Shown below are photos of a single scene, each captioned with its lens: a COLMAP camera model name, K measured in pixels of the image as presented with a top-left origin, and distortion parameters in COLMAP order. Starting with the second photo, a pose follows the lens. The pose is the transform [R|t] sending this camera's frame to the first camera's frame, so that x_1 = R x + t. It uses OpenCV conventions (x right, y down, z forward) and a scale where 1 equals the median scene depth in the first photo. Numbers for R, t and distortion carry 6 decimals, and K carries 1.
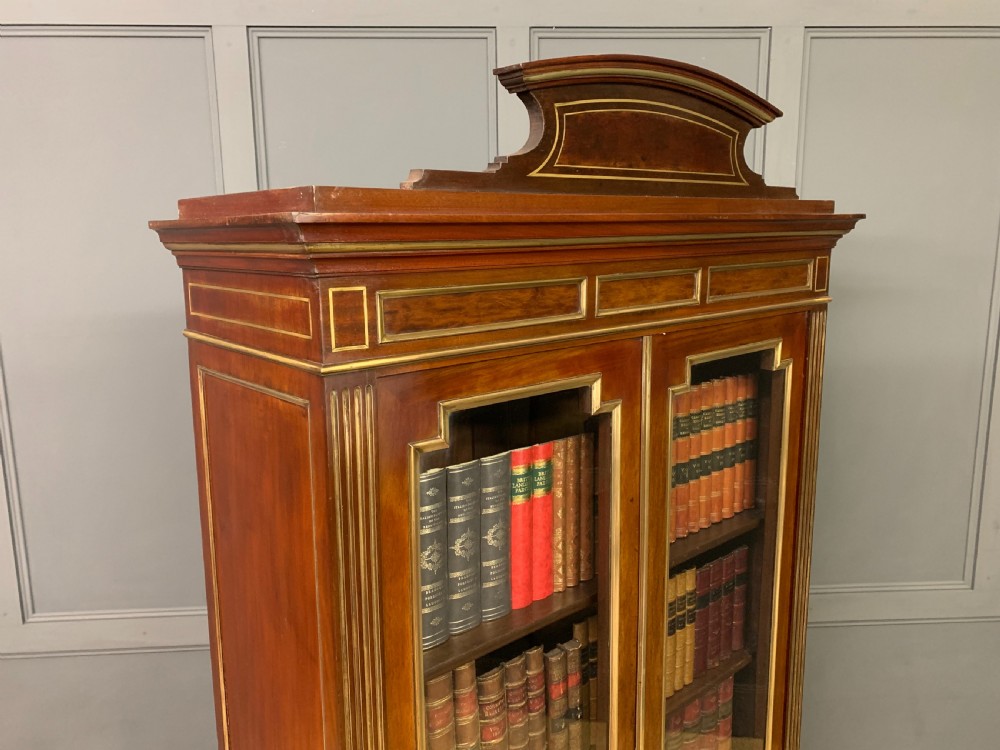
lens RADIAL K [[780.5, 0, 500.0], [0, 780.5, 375.0], [0, 0, 1]] dist [0.086670, -0.142315]
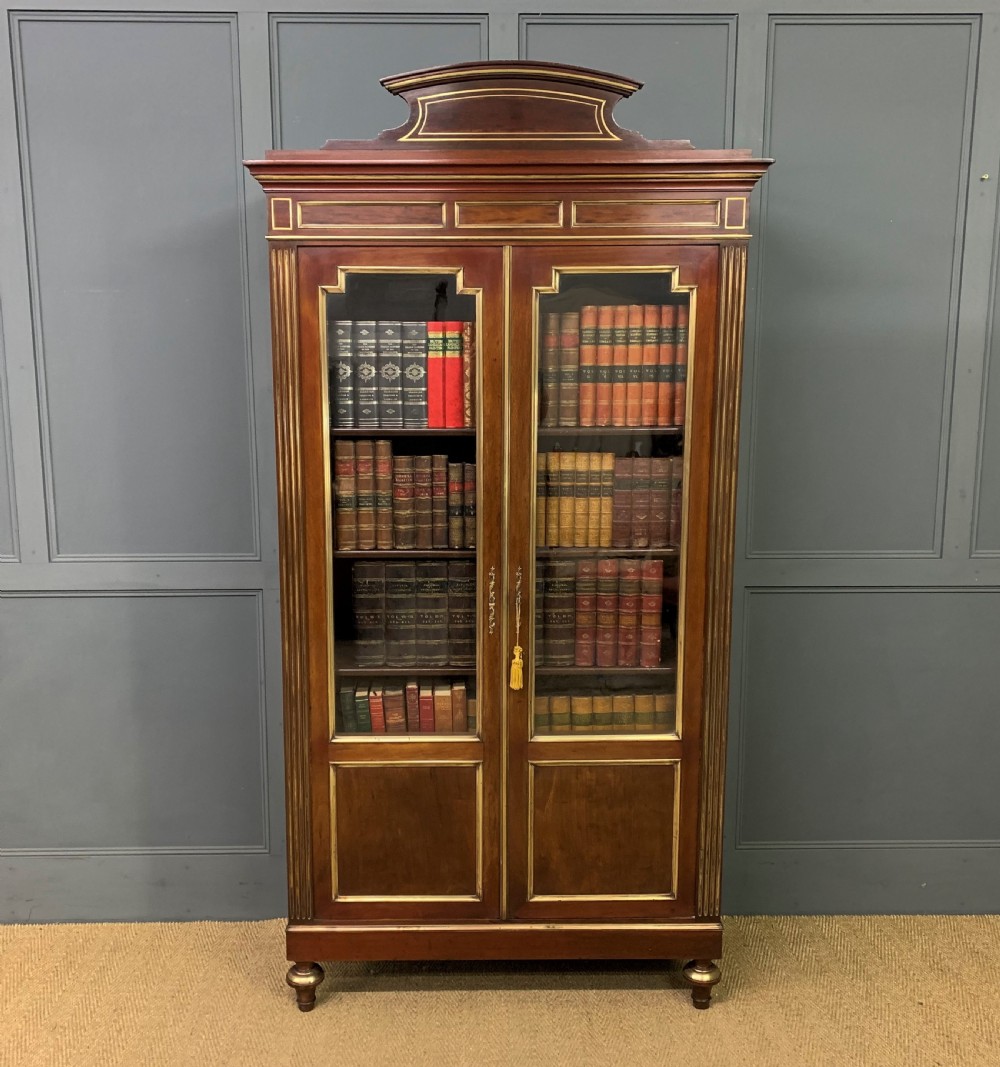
lens RADIAL K [[1108.6, 0, 484.0], [0, 1108.6, 536.4], [0, 0, 1]] dist [0.085826, -0.113795]
pose [[0.757204, 0.125236, -0.641061, 1.627180], [-0.127758, 0.990887, 0.042673, 0.425159], [0.640563, 0.049589, 0.766303, -0.656994]]
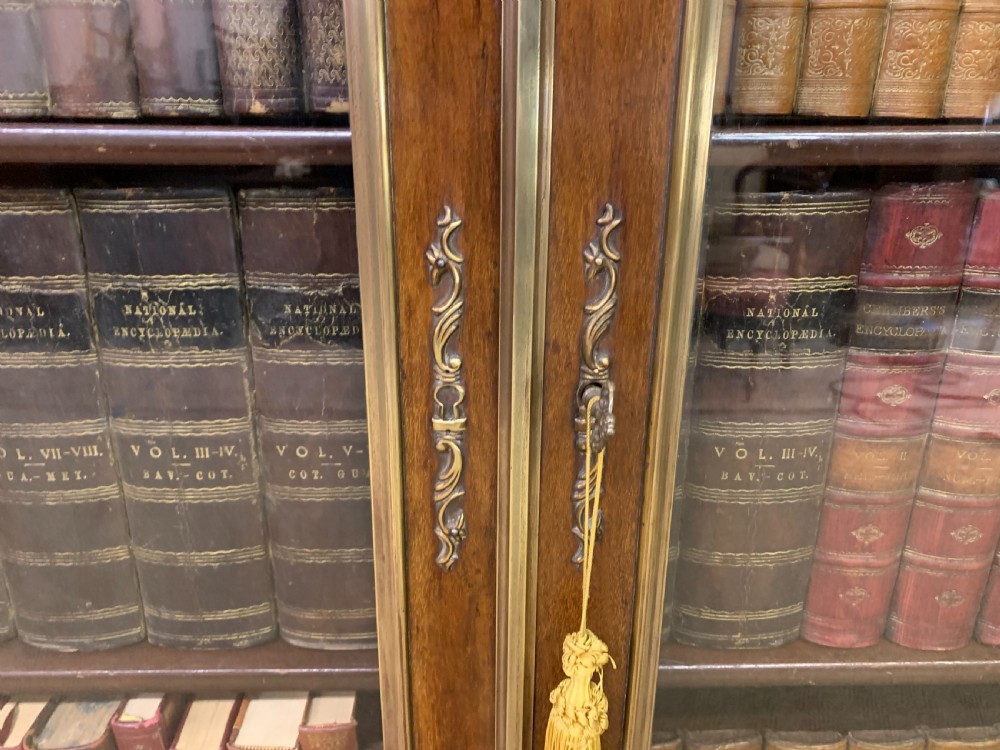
lens RADIAL K [[773.0, 0, 493.7], [0, 773.0, 381.0], [0, 0, 1]] dist [0.078528, -0.098527]
pose [[0.761564, 0.233383, -0.604609, 0.371312], [-0.132827, 0.969313, 0.206853, 0.582263], [0.634332, -0.077224, 0.769194, 0.907205]]
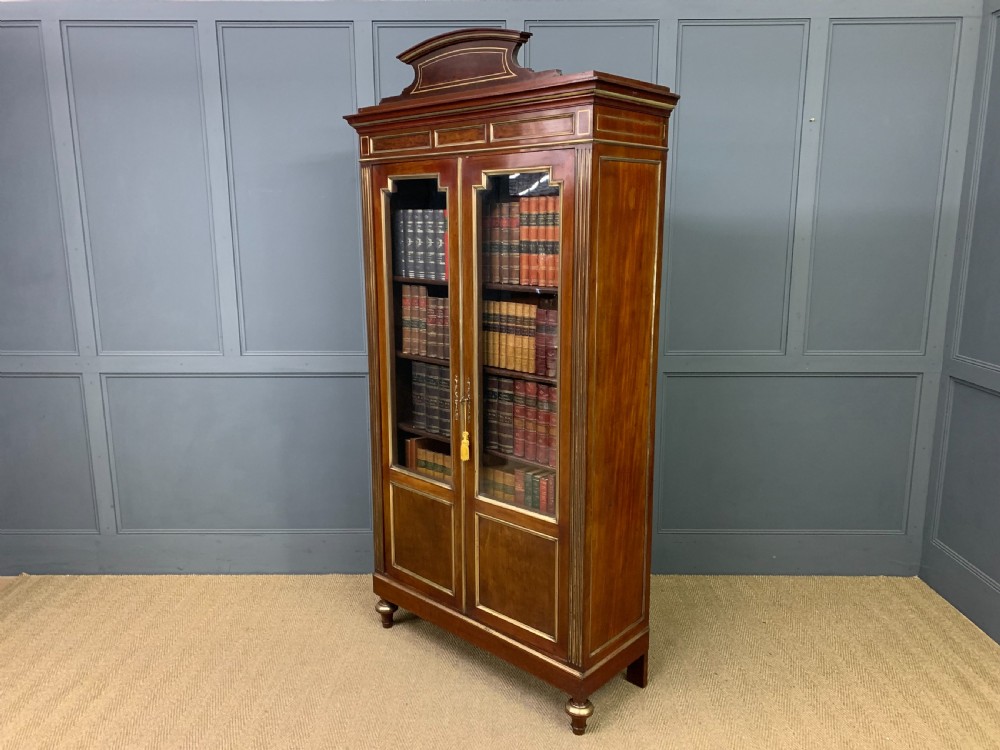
lens RADIAL K [[772.5, 0, 492.5], [0, 772.5, 373.0], [0, 0, 1]] dist [0.078325, -0.095483]
pose [[0.097251, 0.206856, -0.973526, 2.501225], [-0.179594, 0.965753, 0.187264, 0.111578], [0.978922, 0.156628, 0.131070, 0.912150]]
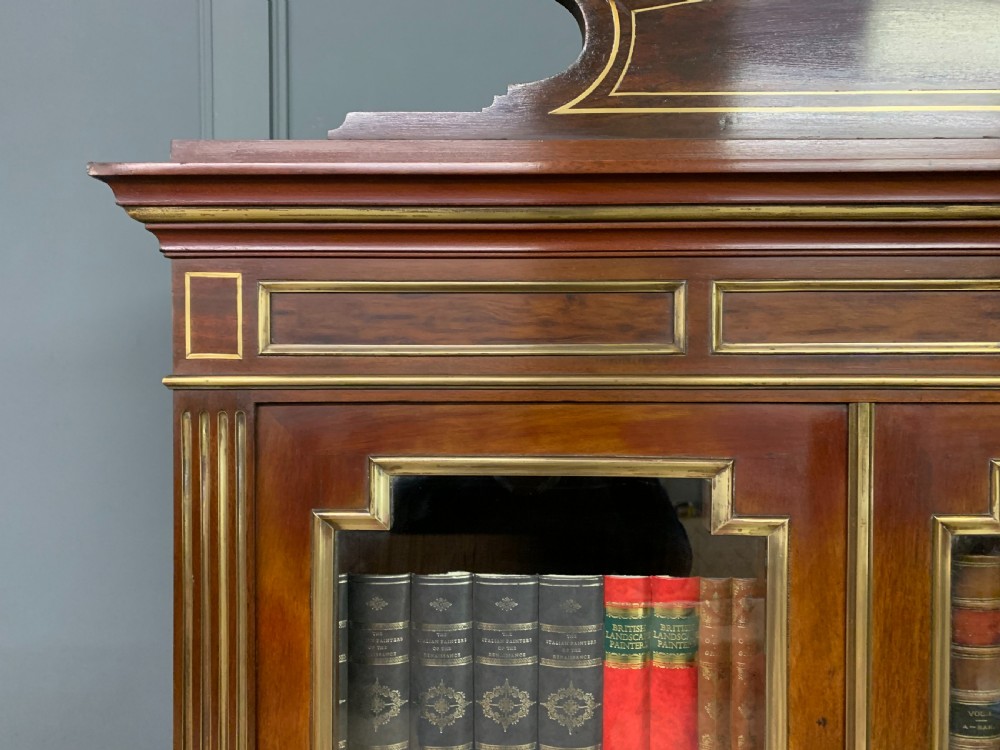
lens RADIAL K [[780.5, 0, 500.0], [0, 780.5, 375.0], [0, 0, 1]] dist [0.086670, -0.142315]
pose [[0.750038, 0.031874, -0.660626, 0.358918], [-0.131714, 0.986029, -0.101967, 0.016503], [0.648147, 0.163493, 0.743758, 0.459419]]
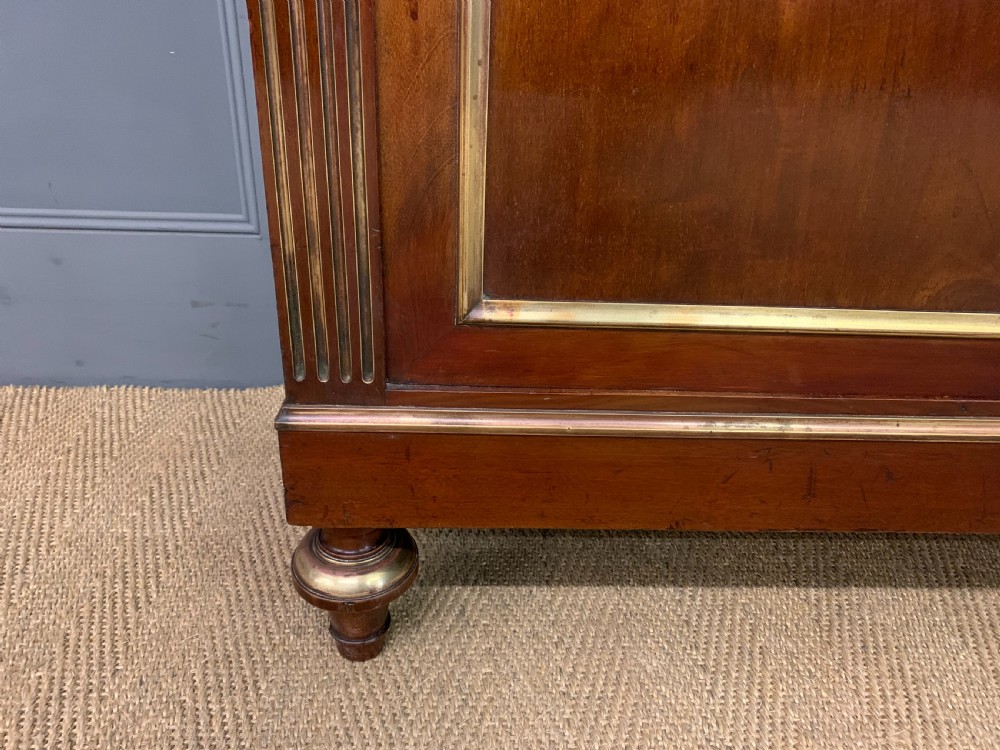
lens RADIAL K [[780.5, 0, 500.0], [0, 780.5, 375.0], [0, 0, 1]] dist [0.086670, -0.142315]
pose [[0.770074, 0.327751, -0.547325, 0.181230], [-0.161748, 0.930212, 0.329458, 1.239545], [0.617109, -0.165178, 0.769346, 0.713096]]
